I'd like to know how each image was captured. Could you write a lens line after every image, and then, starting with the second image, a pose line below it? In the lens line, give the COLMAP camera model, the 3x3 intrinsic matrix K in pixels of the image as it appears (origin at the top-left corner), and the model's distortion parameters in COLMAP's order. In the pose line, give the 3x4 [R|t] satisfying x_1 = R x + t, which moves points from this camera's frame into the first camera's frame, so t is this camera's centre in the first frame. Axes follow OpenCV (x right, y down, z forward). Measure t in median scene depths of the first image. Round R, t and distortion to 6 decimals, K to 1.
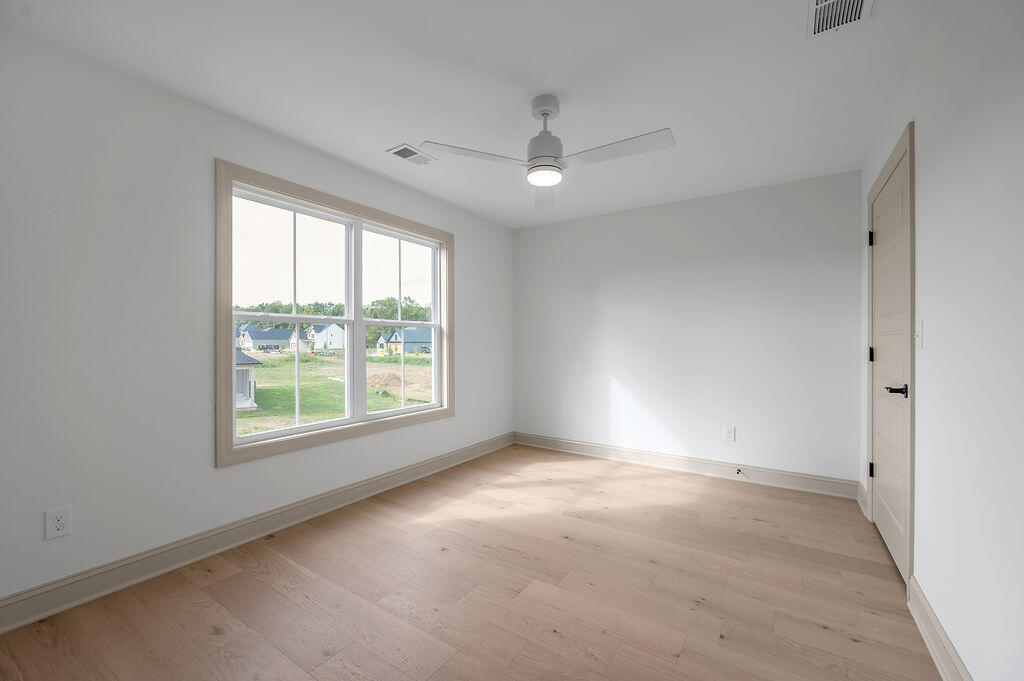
lens RADIAL K [[413.8, 0, 511.4], [0, 413.8, 341.6], [0, 0, 1]] dist [0.000115, 0.000058]
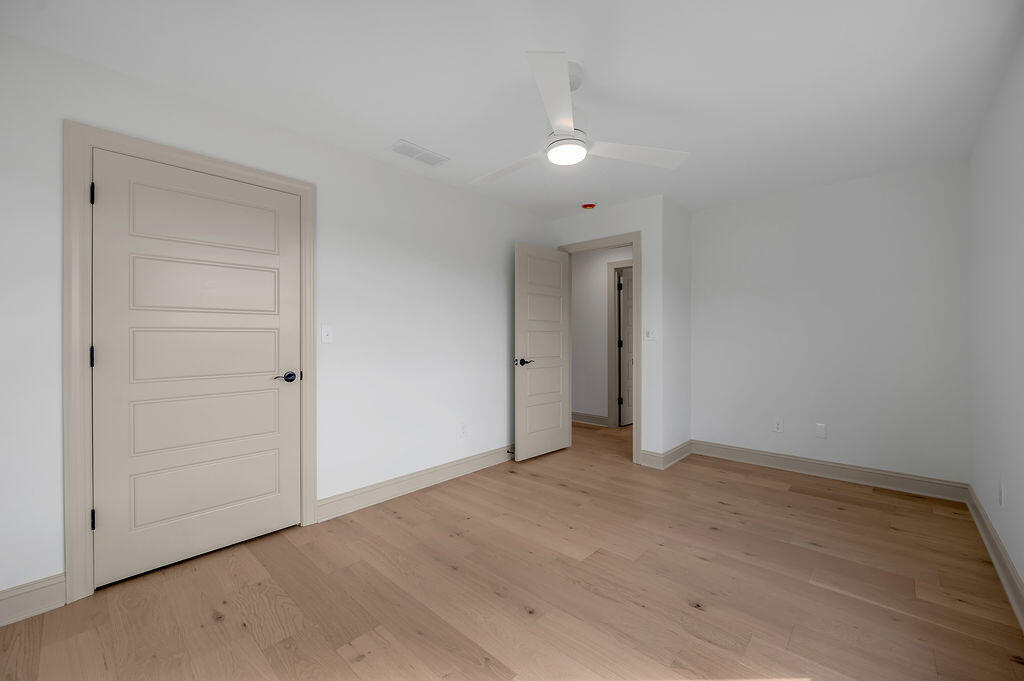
lens RADIAL K [[413.8, 0, 514.2], [0, 413.8, 339.2], [0, 0, 1]] dist [0.000115, 0.000058]
pose [[-0.987402, 0.002221, 0.158213, 0.056722], [0.002159, 0.999998, -0.000562, 0.002162], [-0.158214, -0.000213, -0.987405, 2.064547]]
